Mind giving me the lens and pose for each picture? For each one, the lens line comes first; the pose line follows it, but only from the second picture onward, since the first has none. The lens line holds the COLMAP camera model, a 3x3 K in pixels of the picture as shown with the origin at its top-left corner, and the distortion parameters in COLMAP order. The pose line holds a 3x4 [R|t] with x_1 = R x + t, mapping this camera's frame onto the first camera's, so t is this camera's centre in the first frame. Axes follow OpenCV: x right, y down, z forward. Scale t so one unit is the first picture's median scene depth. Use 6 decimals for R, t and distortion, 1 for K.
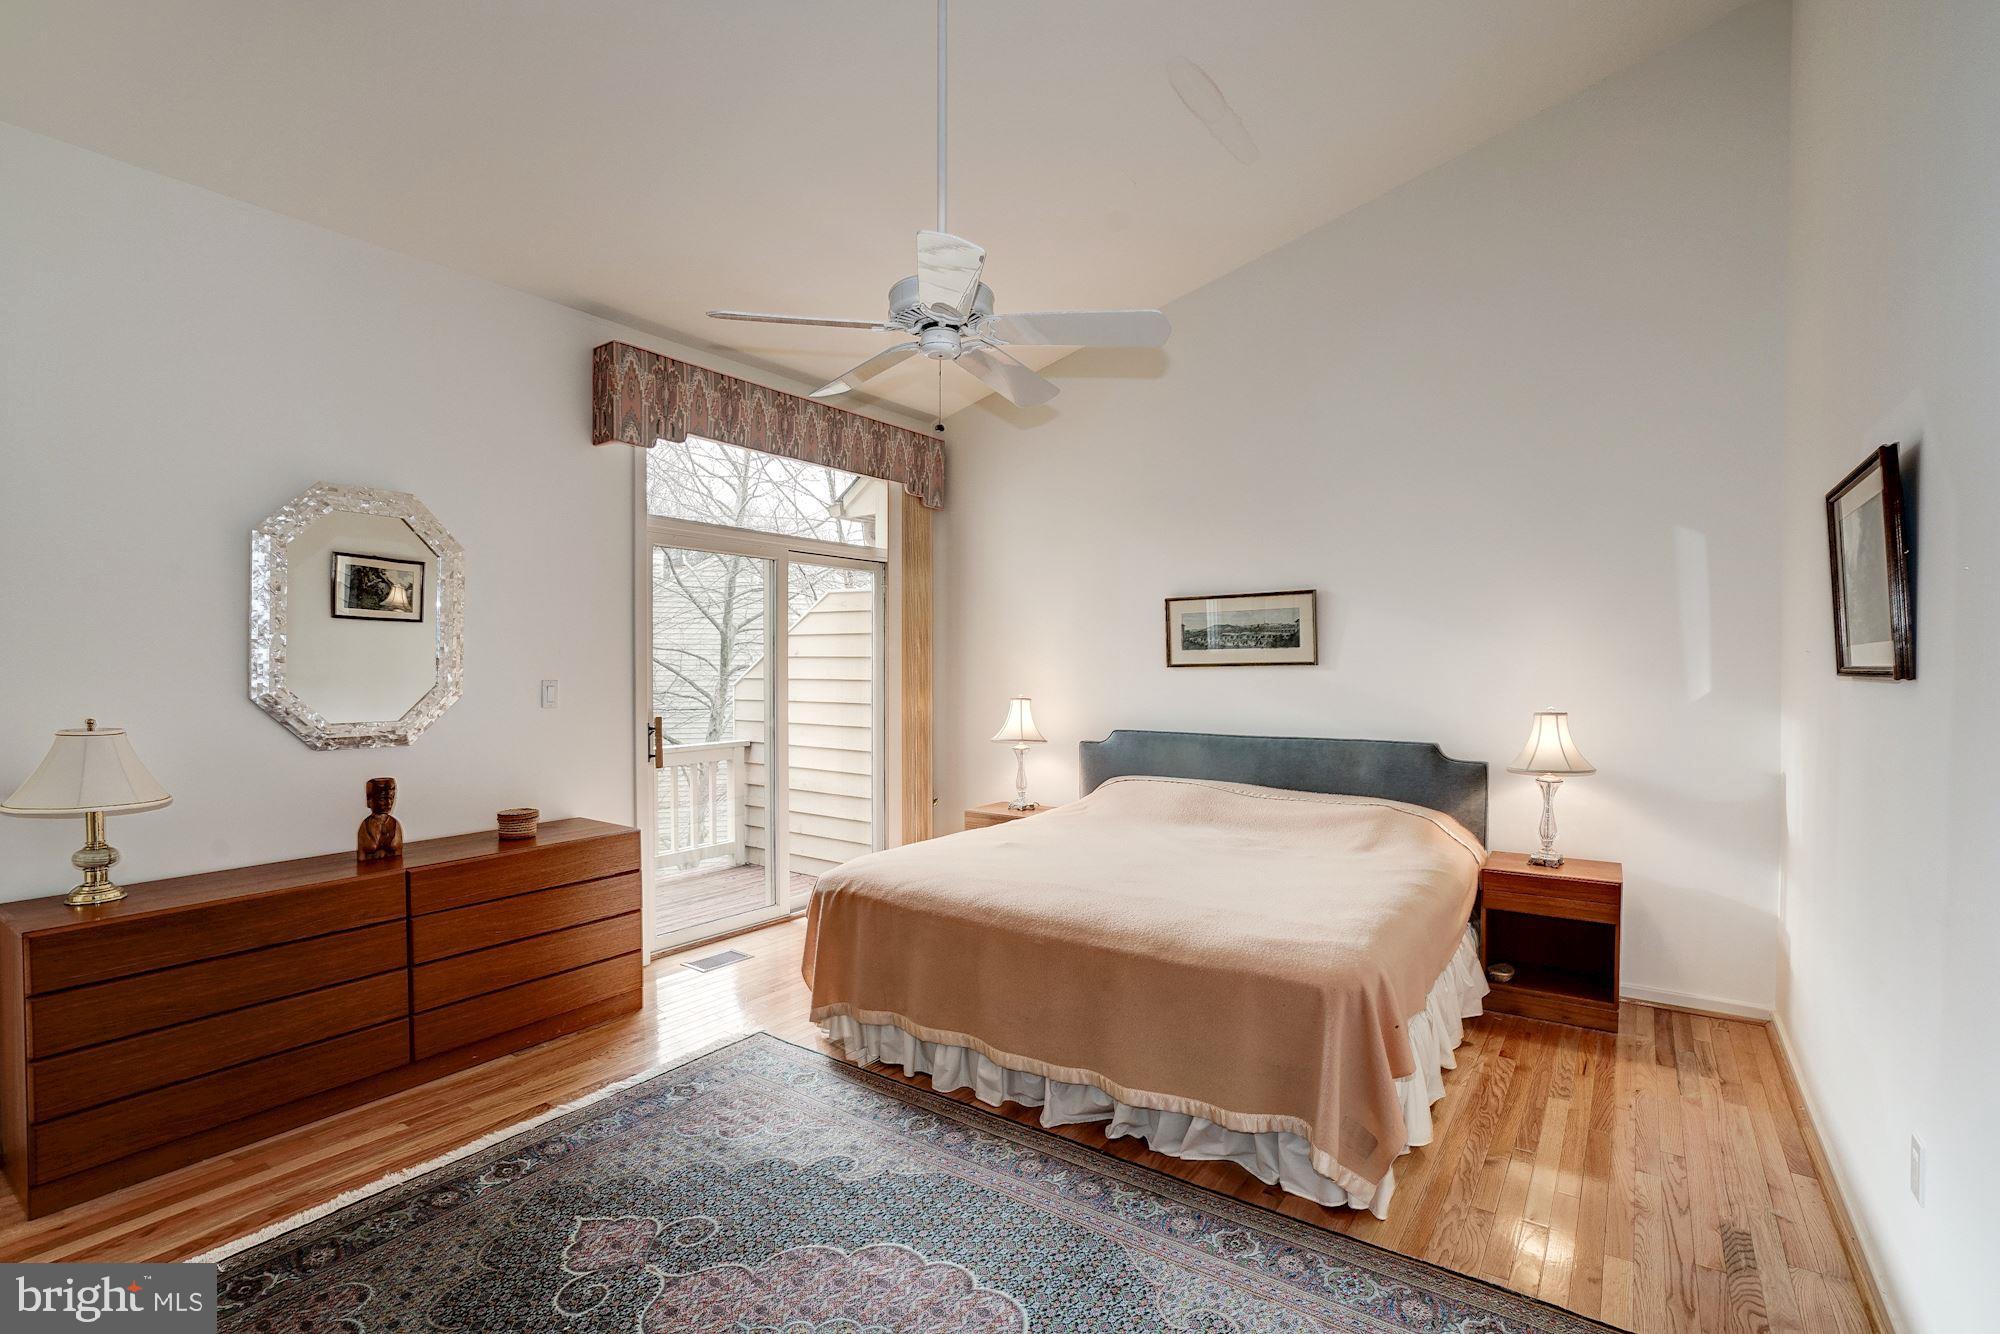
lens RADIAL K [[914.9, 0, 993.1], [0, 914.9, 656.7], [0, 0, 1]] dist [-0.054372, 0.030349]
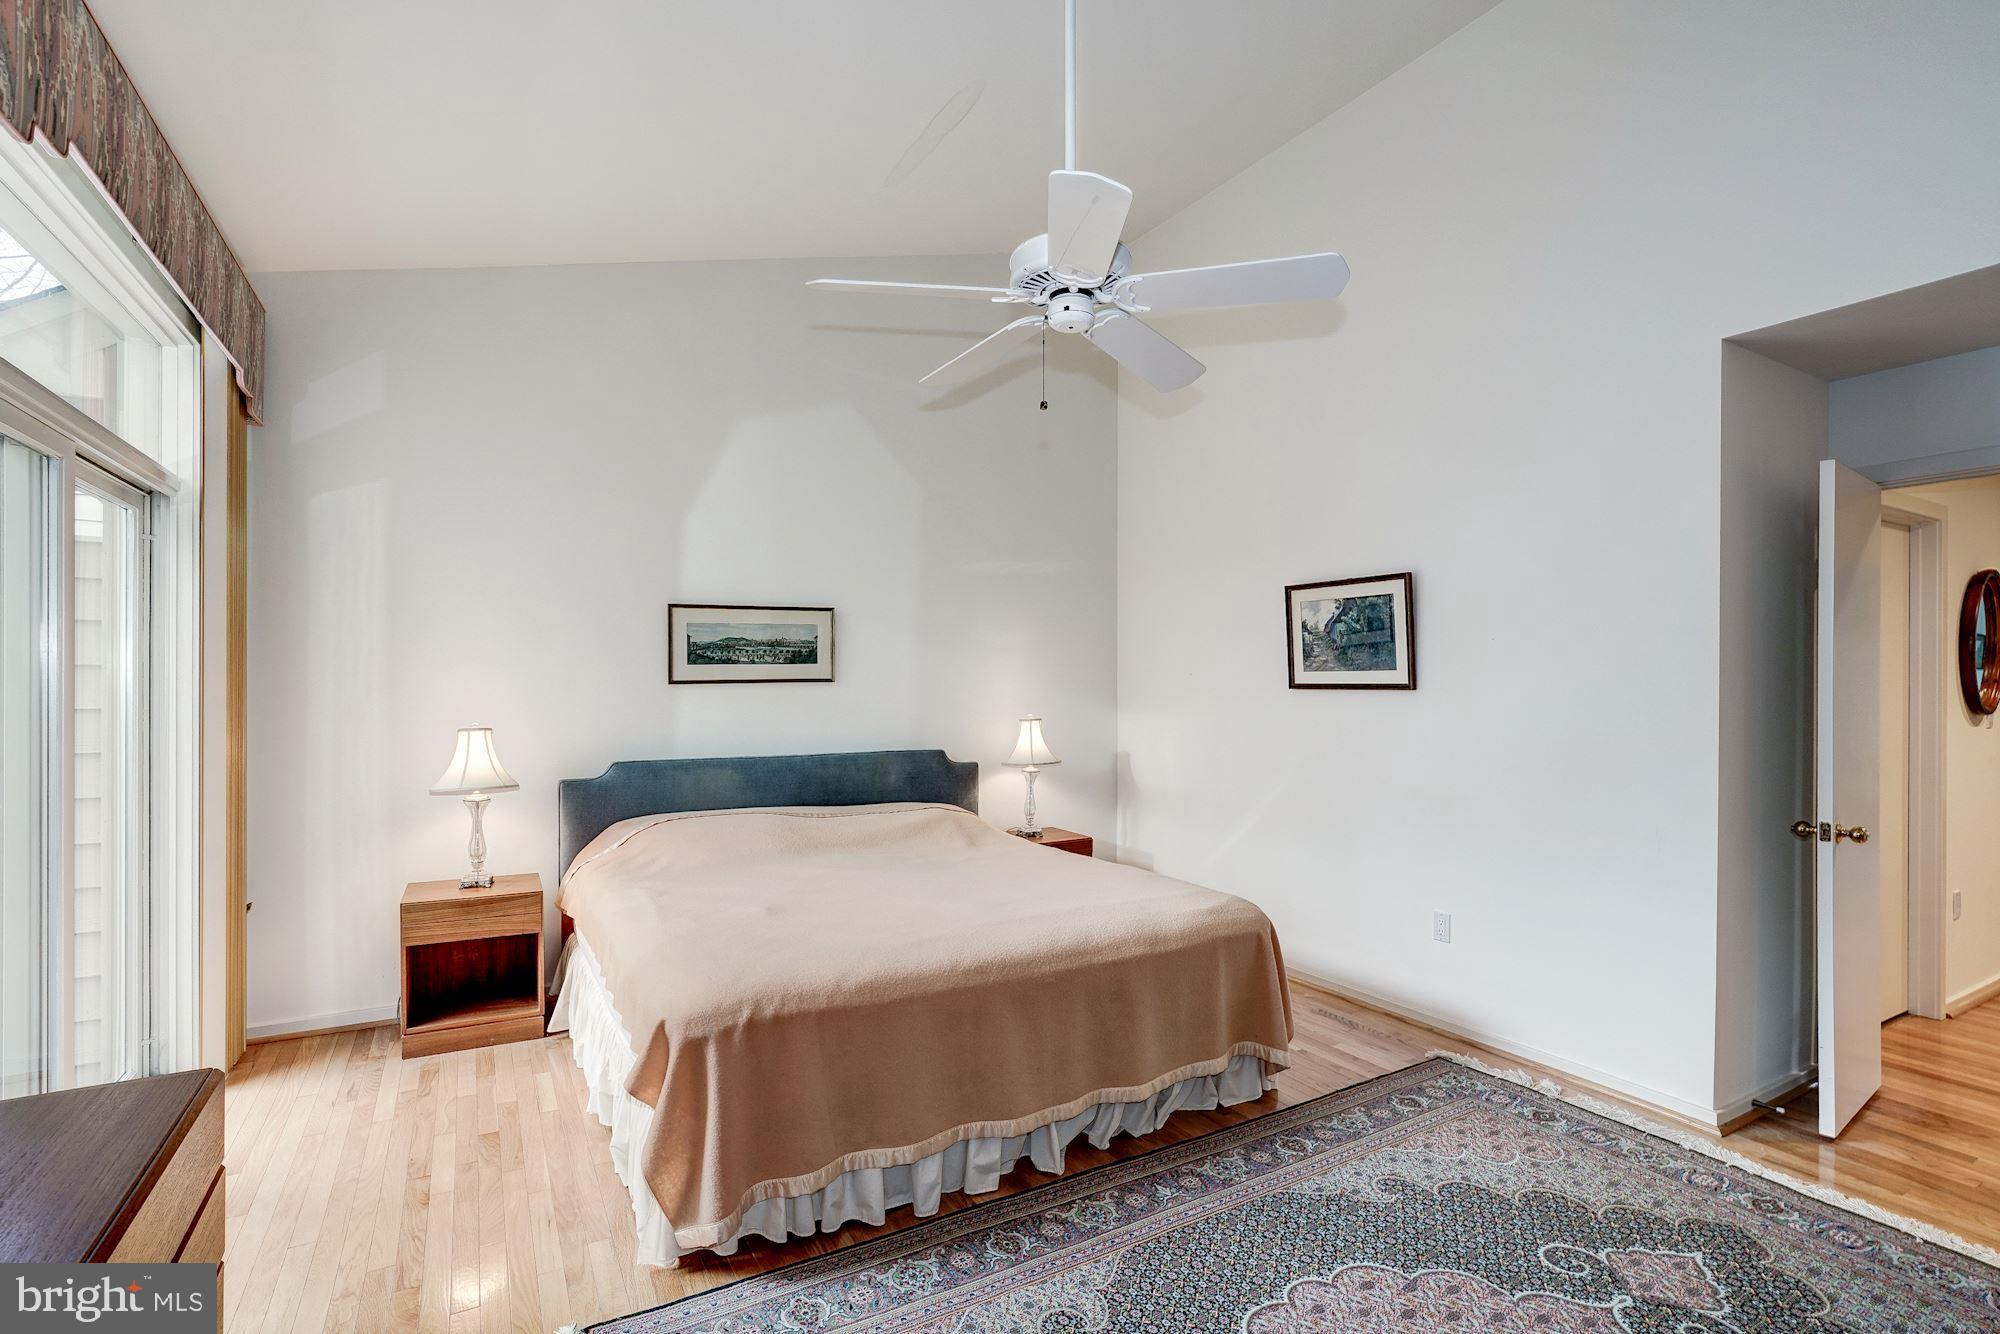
lens RADIAL K [[913.3, 0, 994.5], [0, 913.3, 678.2], [0, 0, 1]] dist [-0.057763, 0.029448]
pose [[0.432179, 0.004731, 0.901775, -0.693353], [-0.008769, 0.999961, -0.001044, 0.006738], [-0.901745, -0.007456, 0.432204, 0.562725]]
